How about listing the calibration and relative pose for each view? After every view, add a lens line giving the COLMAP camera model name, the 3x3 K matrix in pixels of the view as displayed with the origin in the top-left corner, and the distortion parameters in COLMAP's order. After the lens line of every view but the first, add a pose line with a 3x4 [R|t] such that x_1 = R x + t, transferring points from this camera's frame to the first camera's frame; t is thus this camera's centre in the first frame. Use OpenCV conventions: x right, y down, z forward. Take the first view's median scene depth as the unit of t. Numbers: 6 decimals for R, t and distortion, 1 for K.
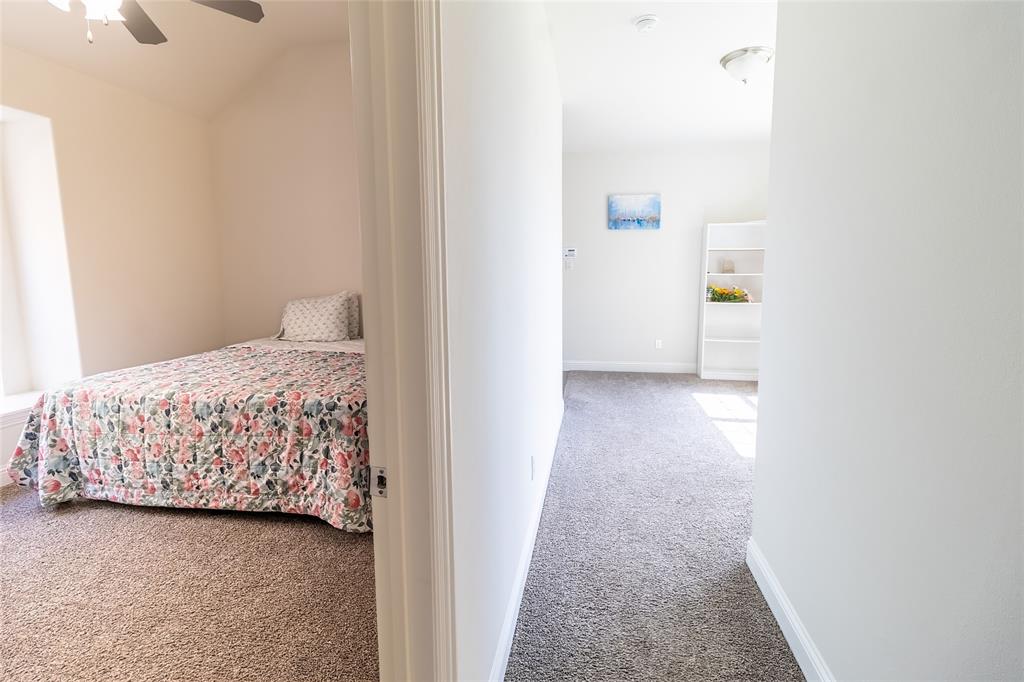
lens RADIAL K [[480.9, 0, 515.0], [0, 480.9, 325.1], [0, 0, 1]] dist [0.001199, 0.000870]
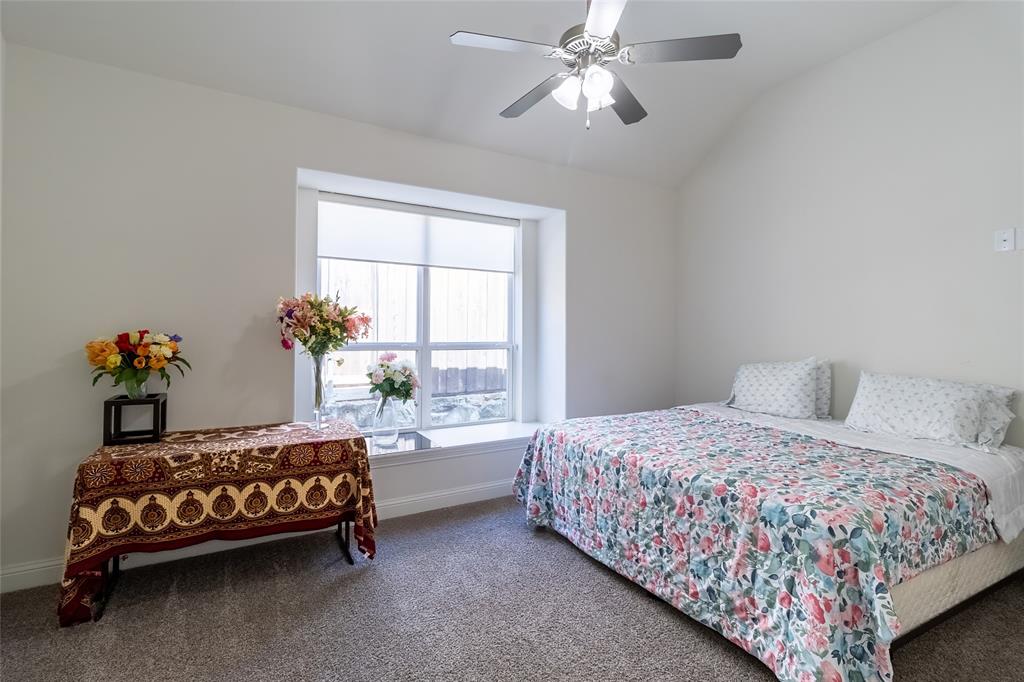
lens RADIAL K [[480.9, 0, 515.0], [0, 480.9, 325.1], [0, 0, 1]] dist [0.001199, 0.000870]
pose [[0.644673, 0.005580, -0.764438, -0.101249], [-0.099708, 0.992045, -0.076845, -0.021429], [0.757928, 0.125761, 0.640101, 0.166571]]
